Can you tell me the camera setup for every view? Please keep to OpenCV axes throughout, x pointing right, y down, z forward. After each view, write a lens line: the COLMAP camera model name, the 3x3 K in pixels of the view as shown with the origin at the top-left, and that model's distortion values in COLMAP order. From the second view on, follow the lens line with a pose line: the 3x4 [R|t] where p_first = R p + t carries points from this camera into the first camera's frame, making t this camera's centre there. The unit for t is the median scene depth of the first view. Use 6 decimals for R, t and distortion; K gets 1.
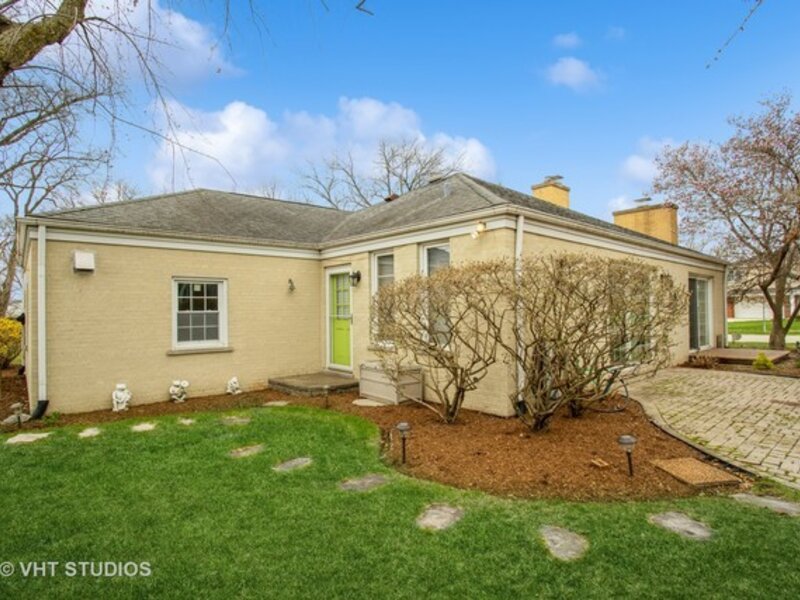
lens RADIAL K [[443.8, 0, 401.4], [0, 443.8, 302.8], [0, 0, 1]] dist [-0.003828, 0.000316]
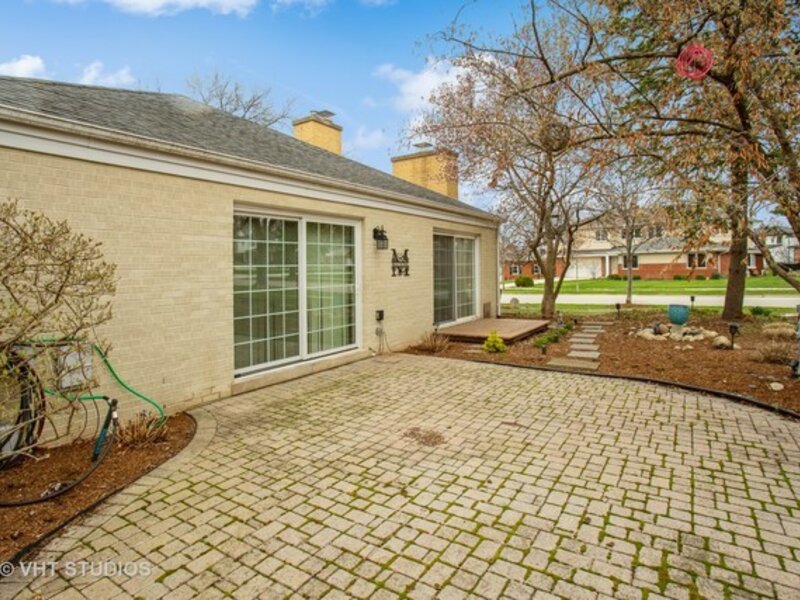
lens RADIAL K [[443.8, 0, 399.9], [0, 443.8, 298.2], [0, 0, 1]] dist [-0.003828, 0.000316]
pose [[0.963546, -0.038363, 0.264780, 0.273659], [0.021359, 0.997537, 0.066805, 0.001562], [-0.266691, -0.058714, 0.961992, 0.184107]]
